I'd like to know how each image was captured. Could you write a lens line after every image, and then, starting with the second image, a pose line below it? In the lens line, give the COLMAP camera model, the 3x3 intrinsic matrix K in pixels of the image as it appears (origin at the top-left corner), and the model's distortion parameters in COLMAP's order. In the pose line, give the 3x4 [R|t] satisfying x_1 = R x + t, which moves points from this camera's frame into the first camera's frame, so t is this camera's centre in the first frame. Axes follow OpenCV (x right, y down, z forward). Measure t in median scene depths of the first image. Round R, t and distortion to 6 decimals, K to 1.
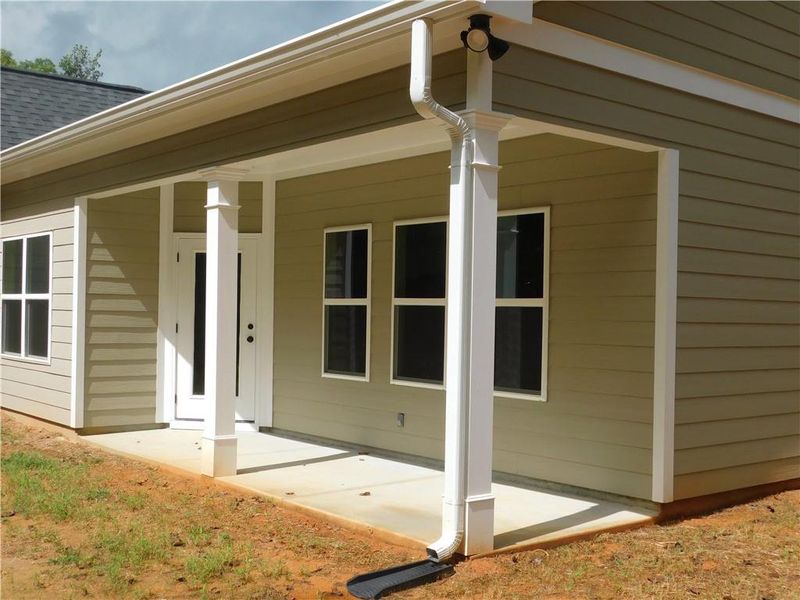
lens RADIAL K [[930.5, 0, 400.0], [0, 930.5, 300.0], [0, 0, 1]] dist [-0.002817, 0.006072]
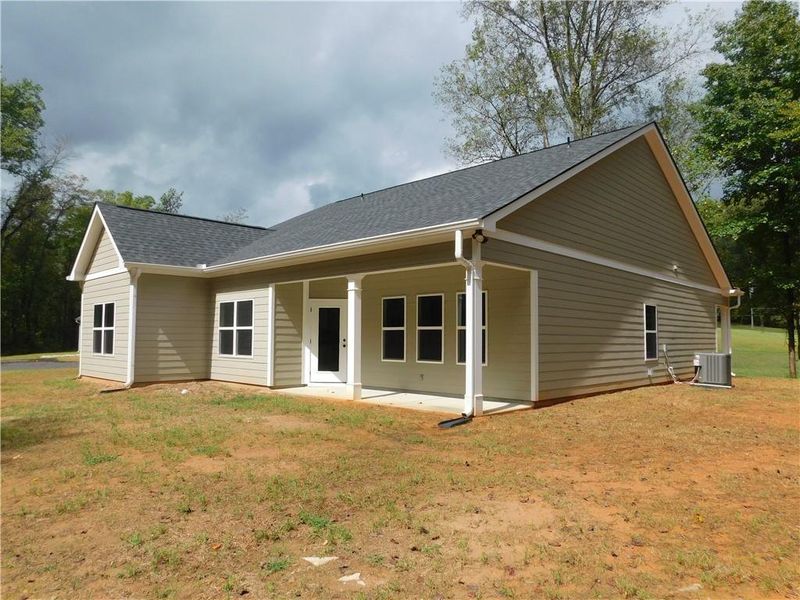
lens RADIAL K [[542.2, 0, 400.9], [0, 542.2, 301.7], [0, 0, 1]] dist [-0.036931, 0.040003]
pose [[0.993045, -0.004323, 0.117655, -0.194955], [0.010561, 0.998568, -0.052447, 0.006075], [-0.117259, 0.053325, 0.991669, -0.355125]]
